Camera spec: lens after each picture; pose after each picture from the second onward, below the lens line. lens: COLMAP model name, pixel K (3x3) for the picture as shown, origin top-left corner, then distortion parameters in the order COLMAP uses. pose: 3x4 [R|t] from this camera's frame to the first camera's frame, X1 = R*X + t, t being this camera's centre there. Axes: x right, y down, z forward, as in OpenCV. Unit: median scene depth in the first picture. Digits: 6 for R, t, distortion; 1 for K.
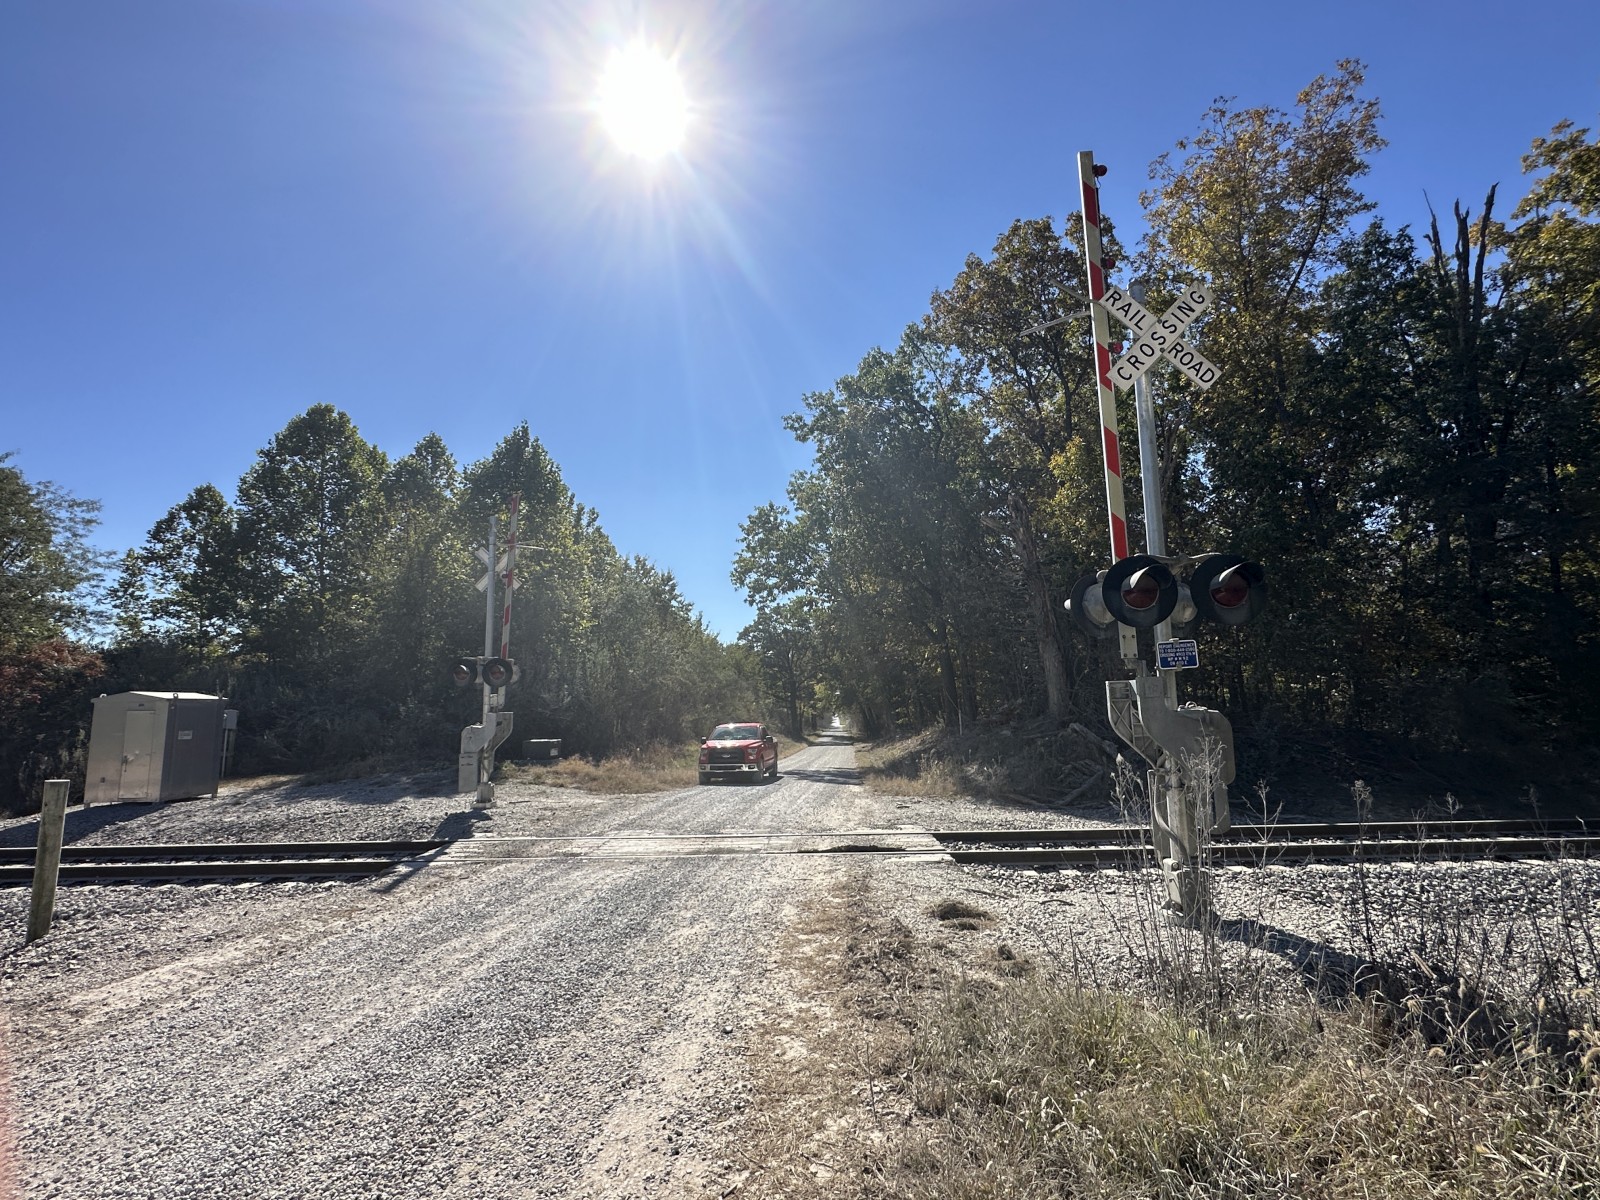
lens RADIAL K [[752.2, 0, 801.1], [0, 752.2, 605.7], [0, 0, 1]] dist [-0.003188, 0.000873]
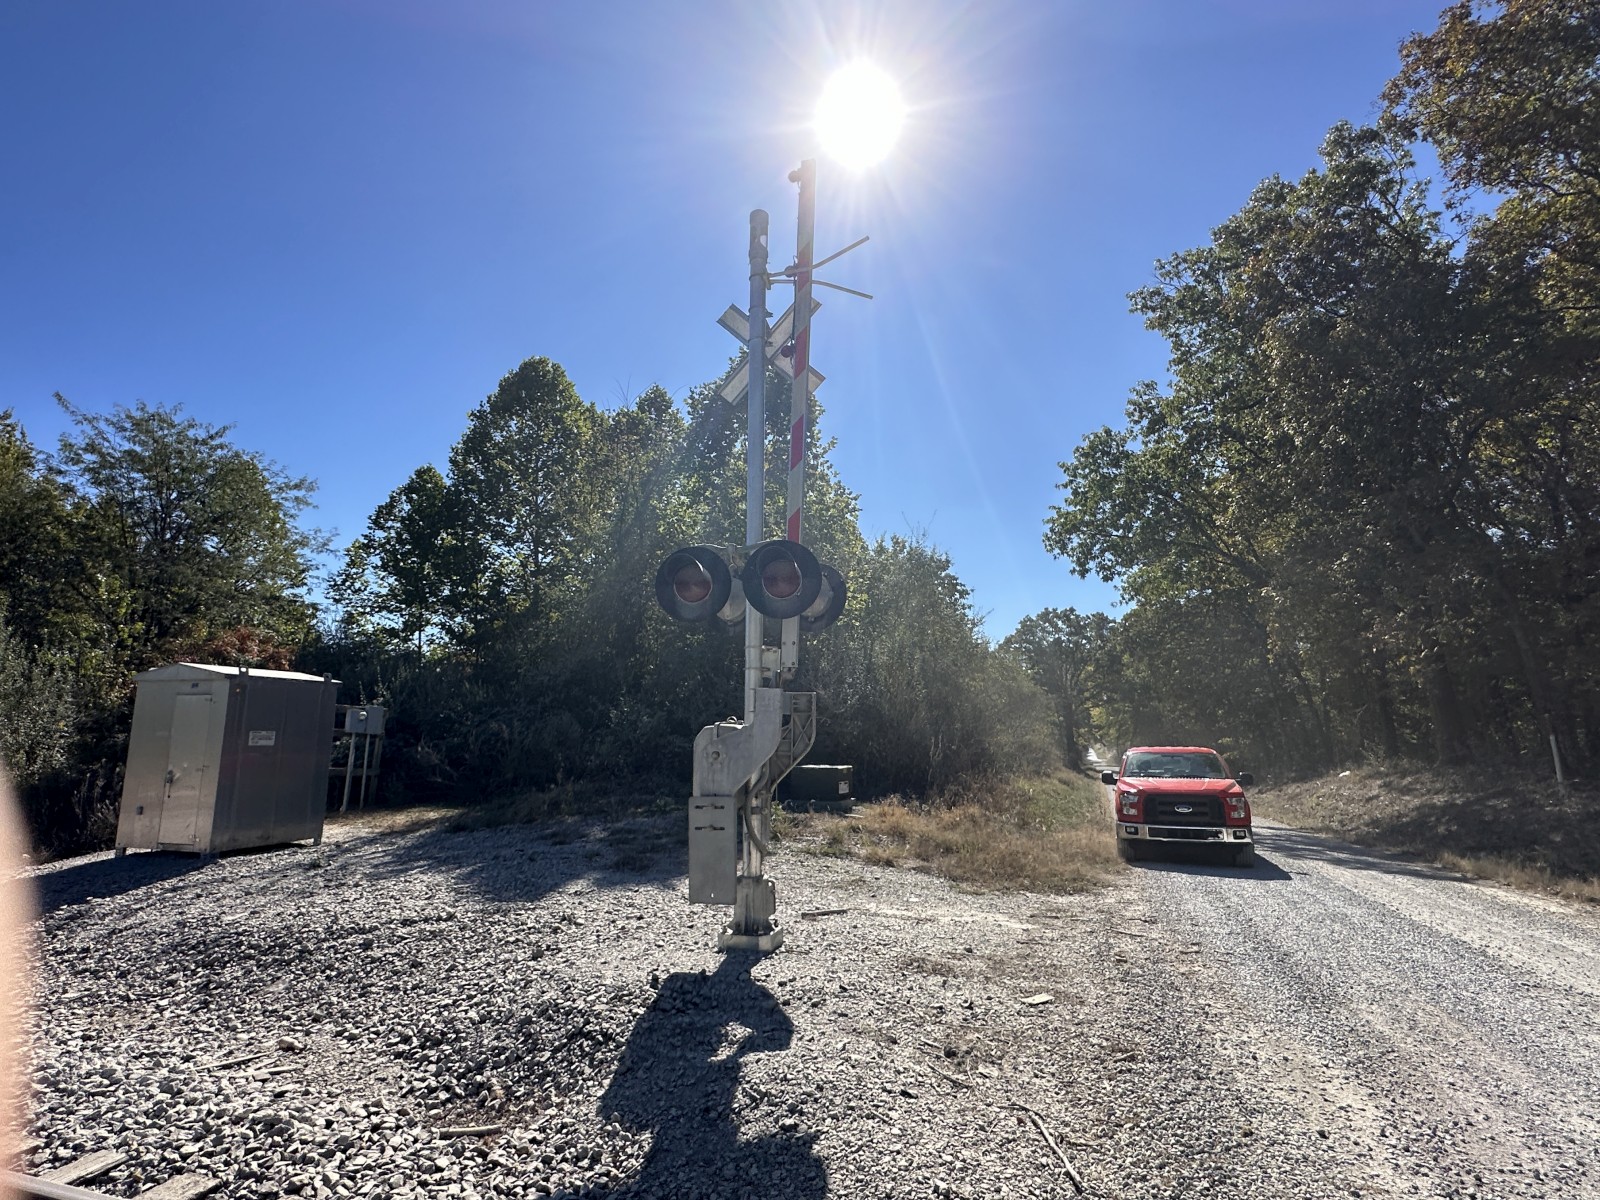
lens RADIAL K [[799.8, 0, 802.8], [0, 799.8, 620.2], [0, 0, 1]] dist [-0.004070, -0.000210]
pose [[0.959113, -0.017607, -0.282476, -0.156891], [0.015380, 0.999831, -0.010102, 0.062367], [0.282606, 0.005344, 0.959221, 0.346706]]
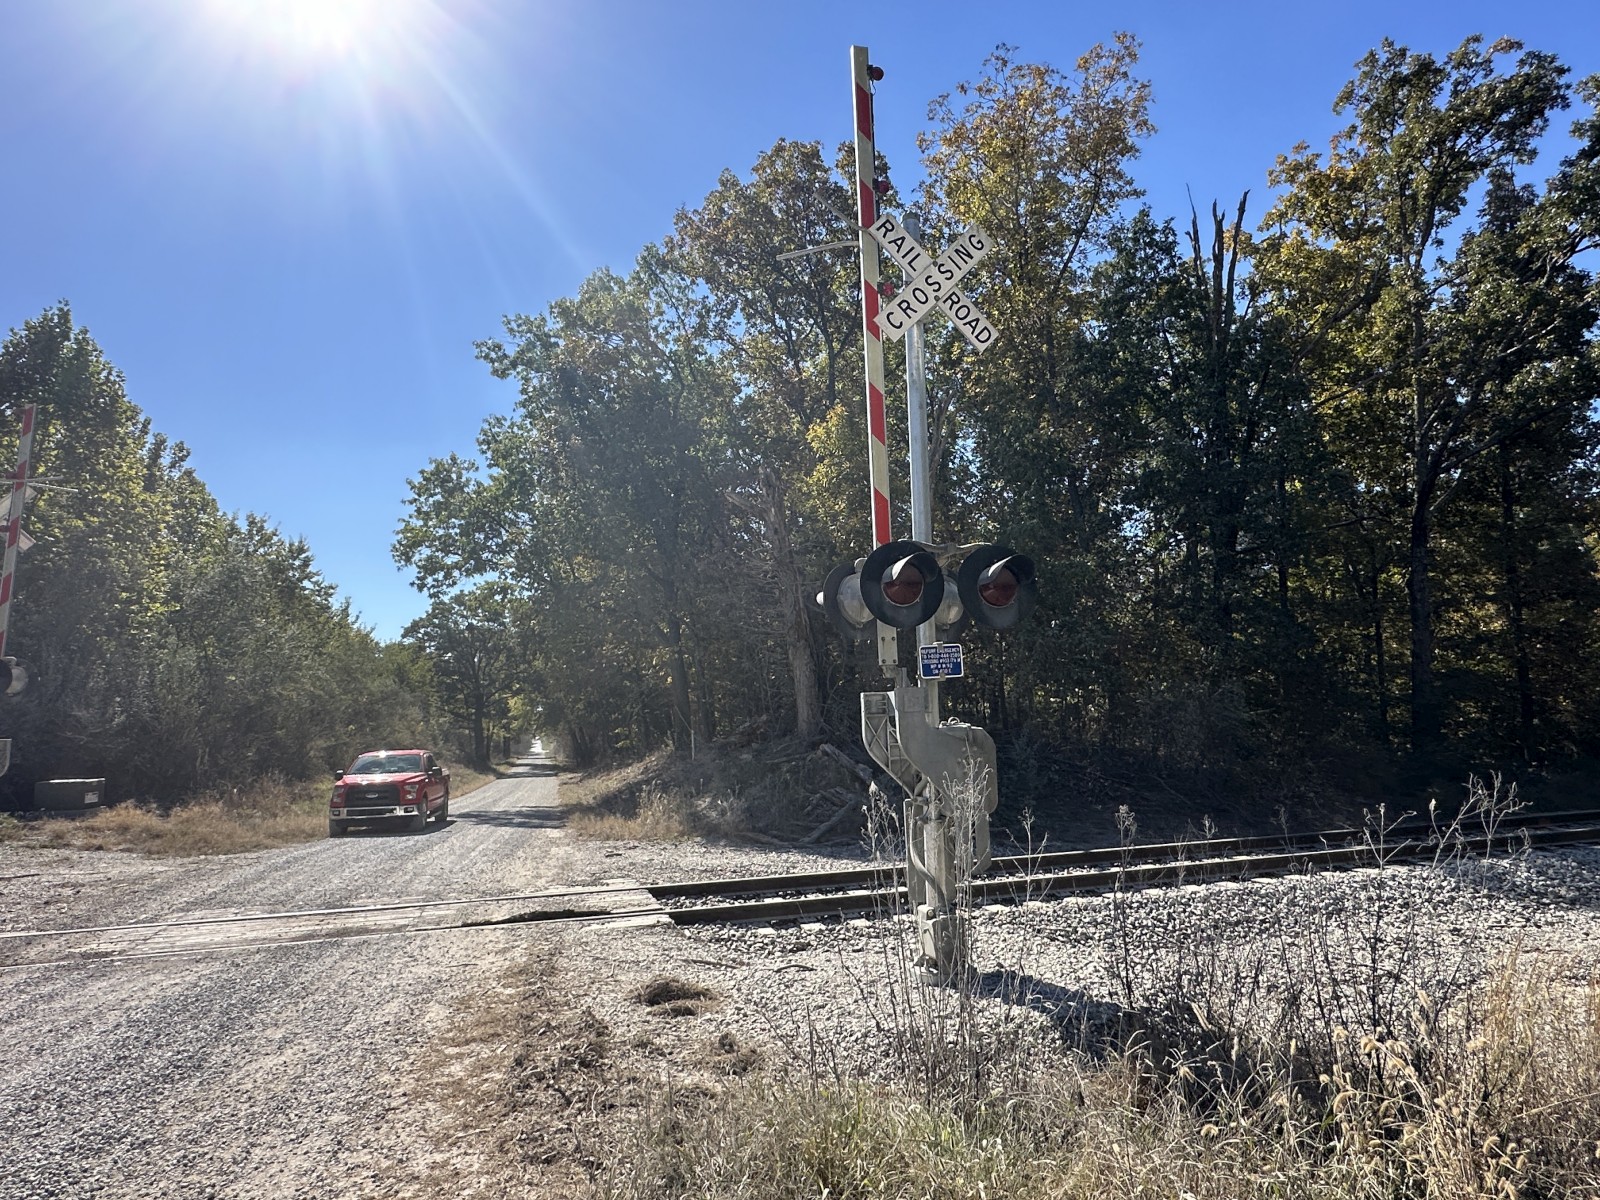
lens RADIAL K [[935.6, 0, 800.0], [0, 935.6, 600.0], [0, 0, 1]] dist [-0.002630, 0.001519]
pose [[0.950158, 0.034028, 0.309907, 0.005613], [-0.033934, 0.999408, -0.005696, 0.001814], [-0.309917, -0.005104, 0.950750, 0.012713]]
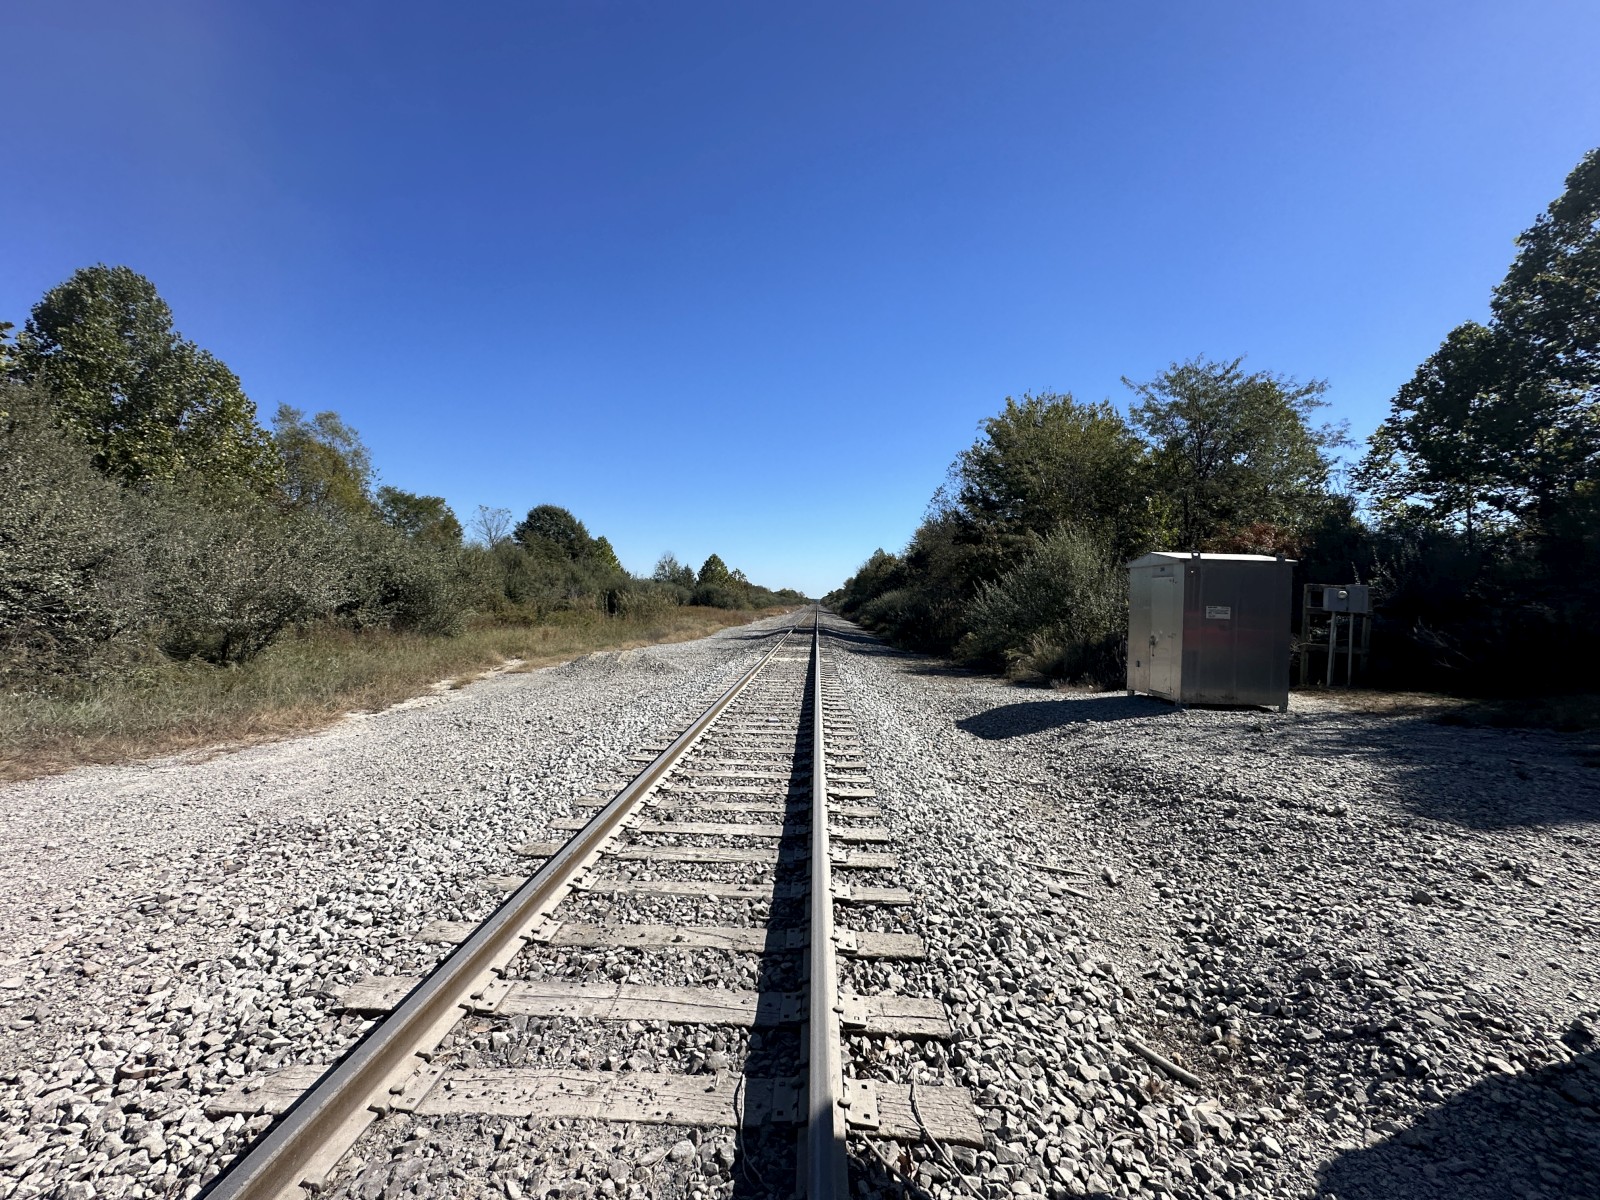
lens RADIAL K [[637.2, 0, 803.0], [0, 637.2, 604.7], [0, 0, 1]] dist [-0.002272, 0.000365]
pose [[-0.001468, 0.024405, -0.999701, -0.162158], [0.105782, 0.994097, 0.024113, 0.075753], [0.994388, -0.105715, -0.004041, 0.423895]]
